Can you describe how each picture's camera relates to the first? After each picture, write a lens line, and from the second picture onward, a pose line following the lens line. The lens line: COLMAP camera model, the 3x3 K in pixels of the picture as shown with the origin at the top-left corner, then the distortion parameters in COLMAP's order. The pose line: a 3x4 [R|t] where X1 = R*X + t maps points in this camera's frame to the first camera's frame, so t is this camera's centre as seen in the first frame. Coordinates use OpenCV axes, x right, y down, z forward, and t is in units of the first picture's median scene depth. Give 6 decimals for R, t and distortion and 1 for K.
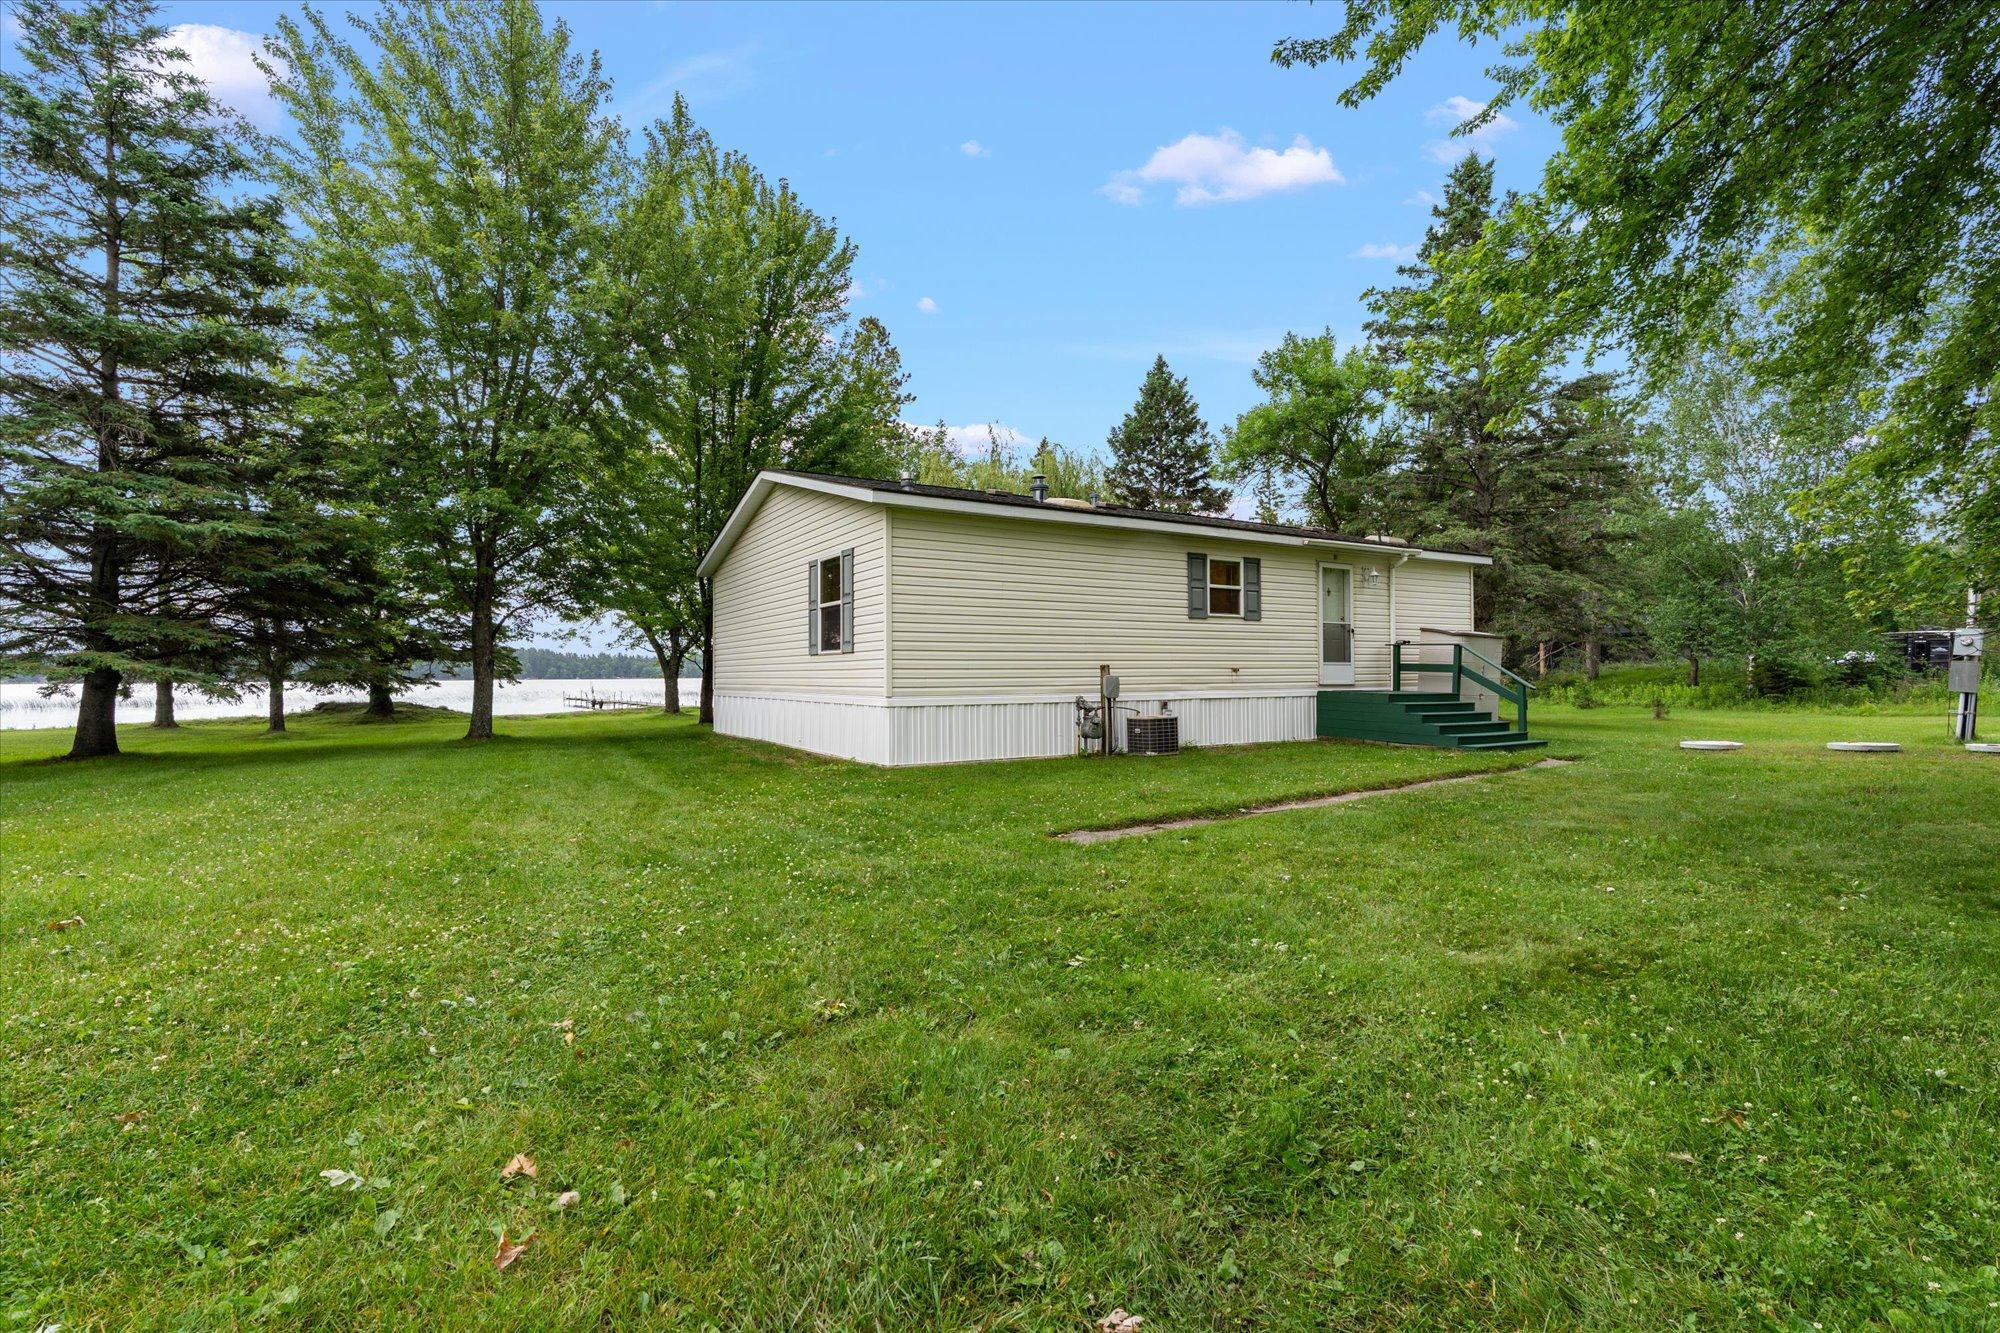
lens RADIAL K [[913.9, 0, 1001.7], [0, 913.9, 675.6], [0, 0, 1]] dist [-0.000601, 0.000339]
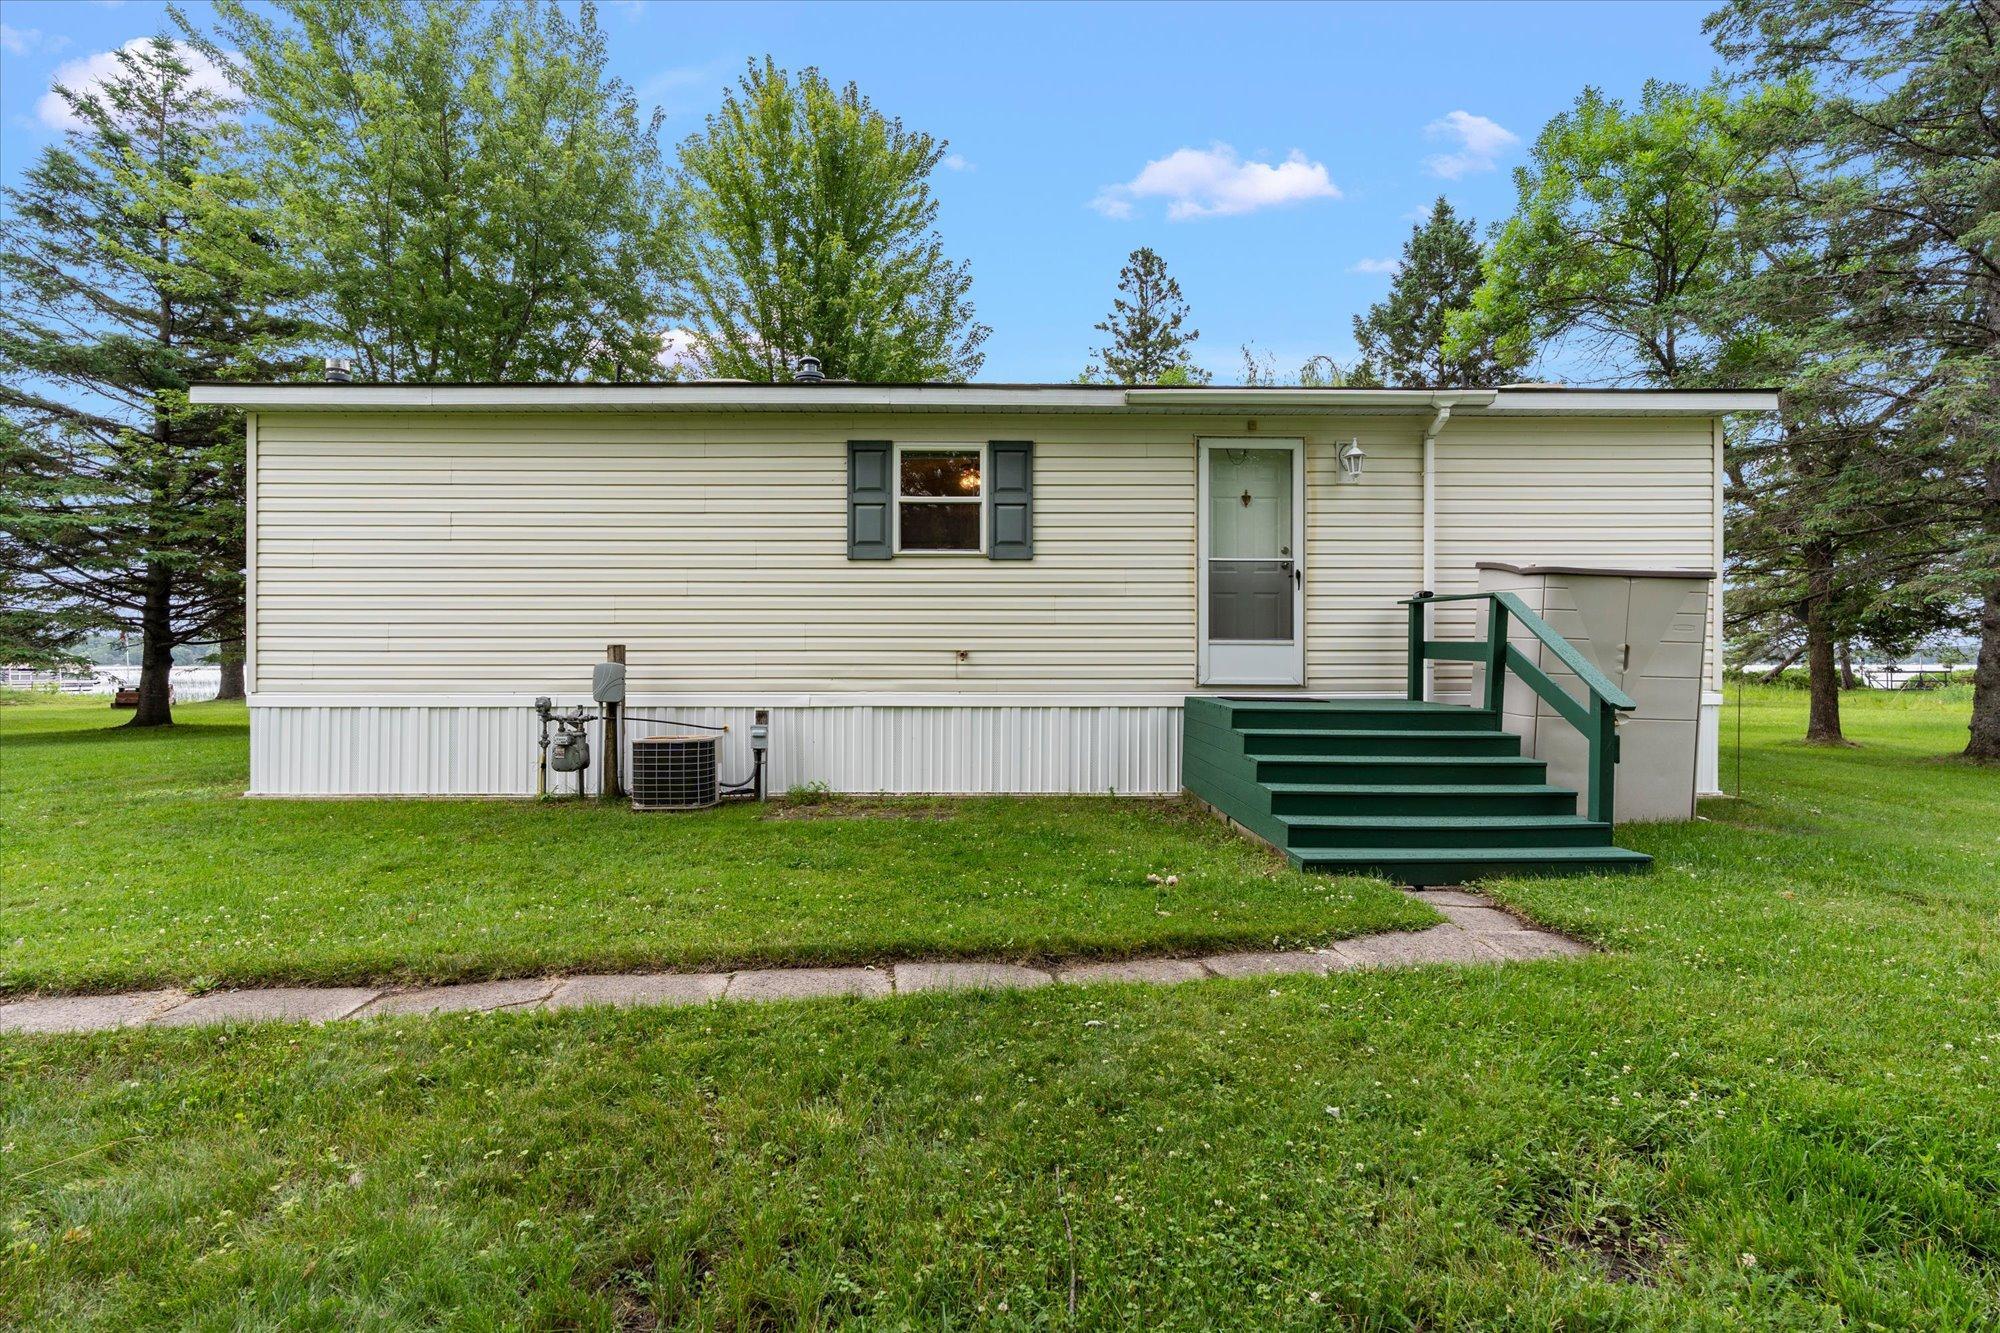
lens RADIAL K [[913.9, 0, 1000.6], [0, 913.9, 667.3], [0, 0, 1]] dist [-0.000601, 0.000339]
pose [[0.861980, 0.010071, -0.506841, 0.541431], [-0.007860, 0.999948, 0.006503, -0.002244], [0.506881, -0.001622, 0.862015, 0.548317]]
